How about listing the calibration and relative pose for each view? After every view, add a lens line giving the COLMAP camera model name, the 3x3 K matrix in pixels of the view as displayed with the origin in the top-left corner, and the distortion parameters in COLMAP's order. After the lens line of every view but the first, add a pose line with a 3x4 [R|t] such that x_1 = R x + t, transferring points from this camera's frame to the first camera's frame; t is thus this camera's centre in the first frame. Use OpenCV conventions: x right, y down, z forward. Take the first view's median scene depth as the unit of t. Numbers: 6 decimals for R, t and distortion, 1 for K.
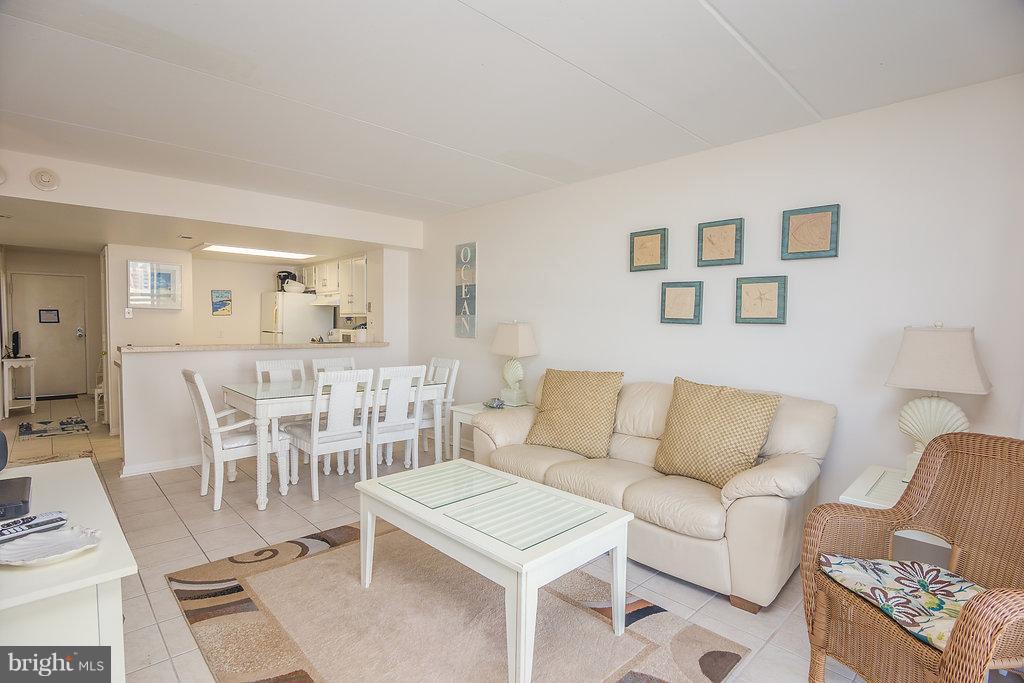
lens RADIAL K [[497.5, 0, 512.0], [0, 497.5, 341.5], [0, 0, 1]] dist [-0.020846, -0.000242]
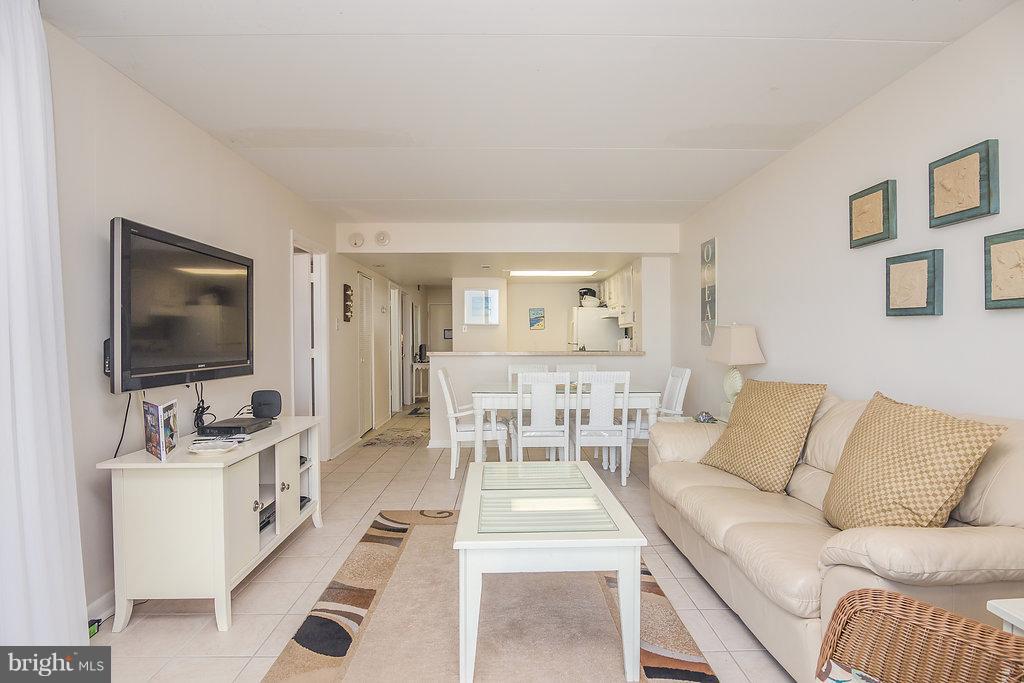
lens RADIAL K [[511.6, 0, 512.0], [0, 511.6, 341.5], [0, 0, 1]] dist [-0.026616, -0.000366]
pose [[0.736863, -0.010187, -0.675966, 0.383474], [-0.014216, 0.999432, -0.030558, 0.026694], [0.675893, 0.032126, 0.736299, 0.124125]]
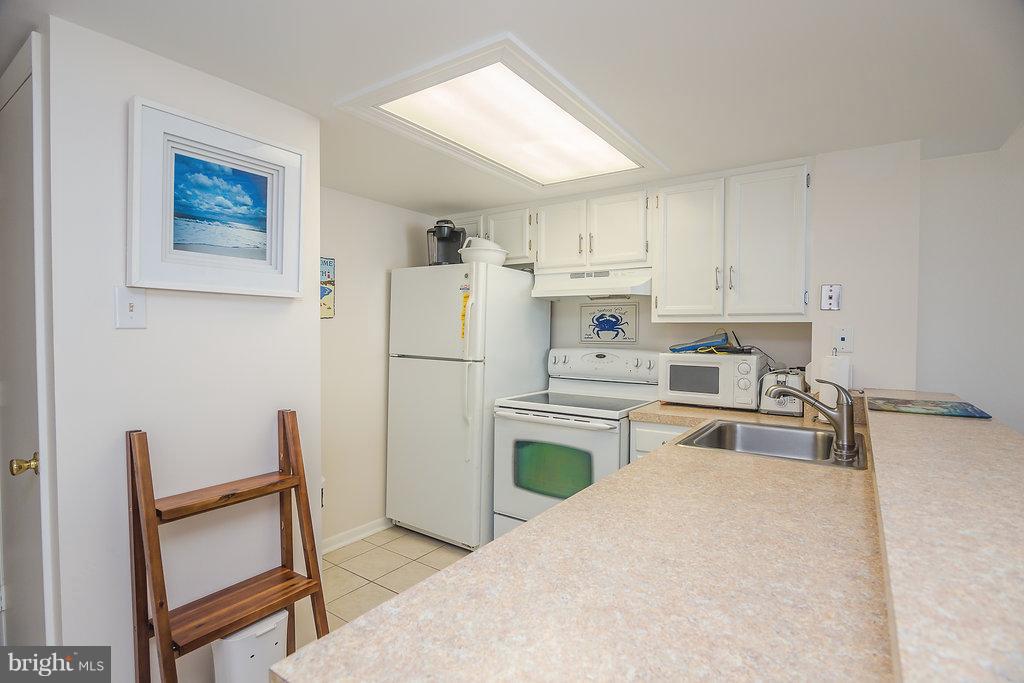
lens RADIAL K [[497.5, 0, 512.0], [0, 497.5, 341.5], [0, 0, 1]] dist [-0.020846, -0.000242]
pose [[0.980392, -0.007195, 0.196927, -1.010719], [0.009349, 0.999906, -0.010011, -0.056809], [-0.196836, 0.011656, 0.980367, 1.129023]]
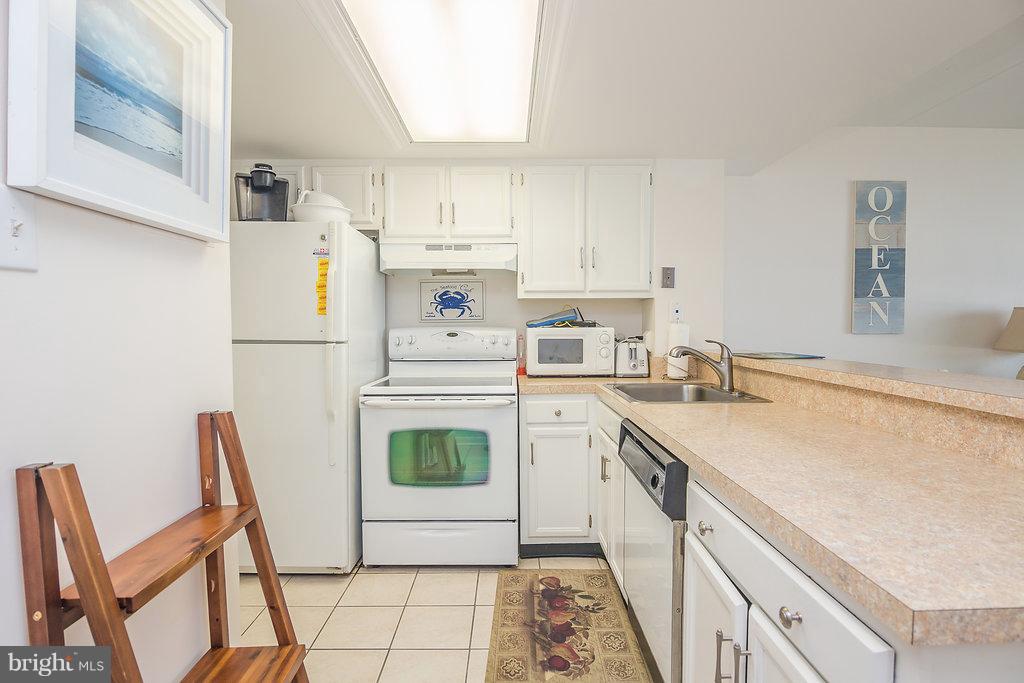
lens RADIAL K [[520.9, 0, 512.0], [0, 520.9, 341.5], [0, 0, 1]] dist [-0.026524, -0.000977]
pose [[0.686906, -0.039553, 0.725669, -1.252502], [0.036794, 0.999130, 0.019630, -0.040114], [-0.725814, 0.013216, 0.687764, 1.288285]]
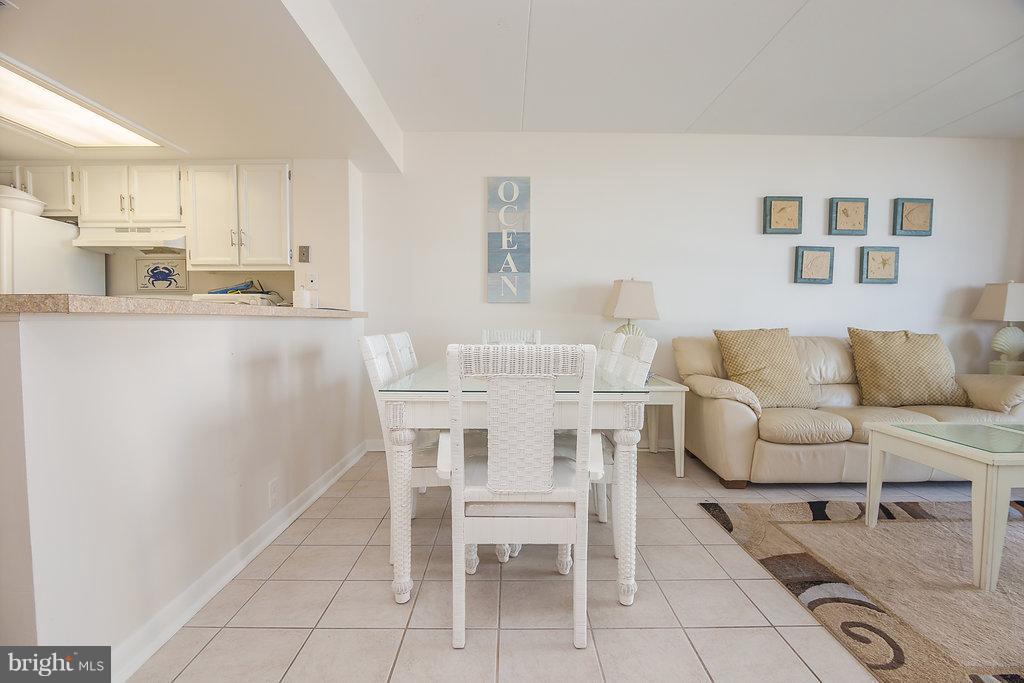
lens RADIAL K [[497.5, 0, 512.0], [0, 497.5, 341.5], [0, 0, 1]] dist [-0.020846, -0.000242]
pose [[0.683073, -0.041763, 0.729155, -0.923090], [0.030923, 0.999122, 0.028257, 0.042097], [-0.729695, 0.003246, 0.683765, 0.699741]]
